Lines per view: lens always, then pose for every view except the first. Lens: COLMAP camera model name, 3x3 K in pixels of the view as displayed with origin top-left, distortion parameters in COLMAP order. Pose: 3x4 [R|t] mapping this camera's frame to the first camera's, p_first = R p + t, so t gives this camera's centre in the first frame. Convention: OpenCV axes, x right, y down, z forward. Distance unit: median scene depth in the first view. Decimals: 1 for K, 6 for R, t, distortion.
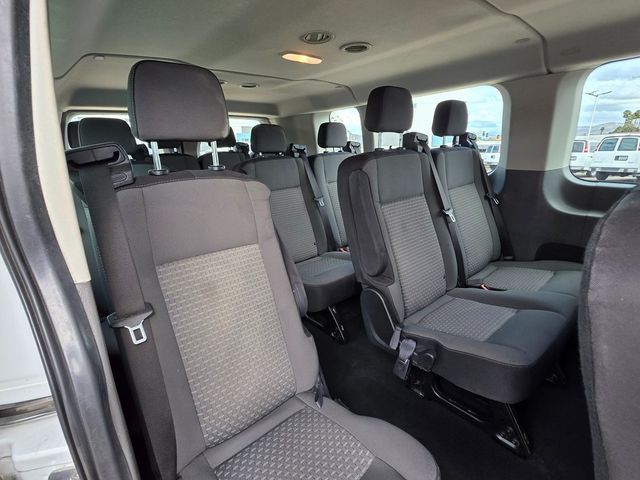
lens RADIAL K [[315.5, 0, 319.6], [0, 315.5, 241.6], [0, 0, 1]] dist [0.006160, 0.001910]
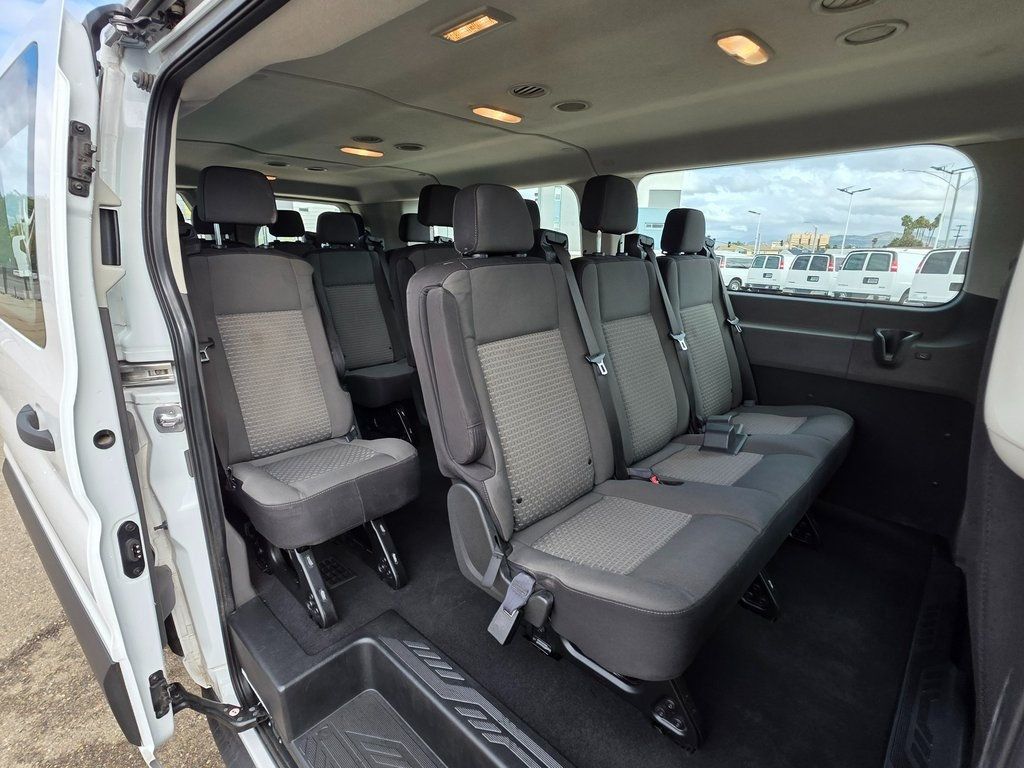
lens RADIAL K [[504.8, 0, 514.0], [0, 504.8, 384.6], [0, 0, 1]] dist [0.006160, 0.001910]
pose [[0.994526, 0.014946, 0.103420, 0.186654], [-0.011838, 0.999462, -0.030597, 0.149594], [-0.103821, 0.029205, 0.994167, -0.447982]]
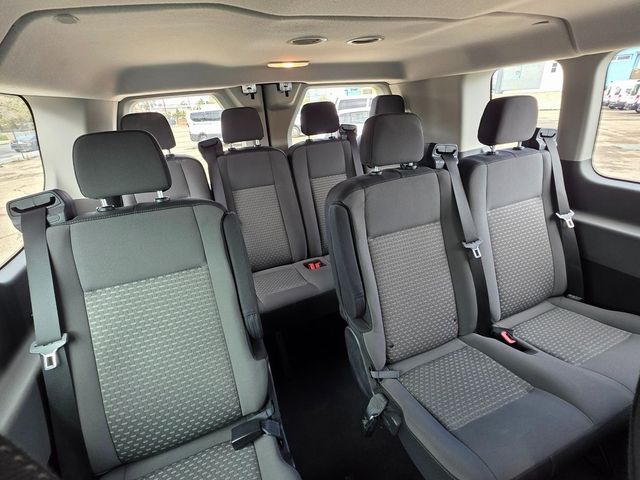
lens RADIAL K [[315.5, 0, 320.4], [0, 315.5, 239.3], [0, 0, 1]] dist [0.006160, 0.001910]
pose [[0.948835, 0.095368, -0.301025, -0.091909], [-0.054556, 0.988477, 0.141199, -0.210578], [0.311023, -0.117552, 0.943105, 0.389680]]
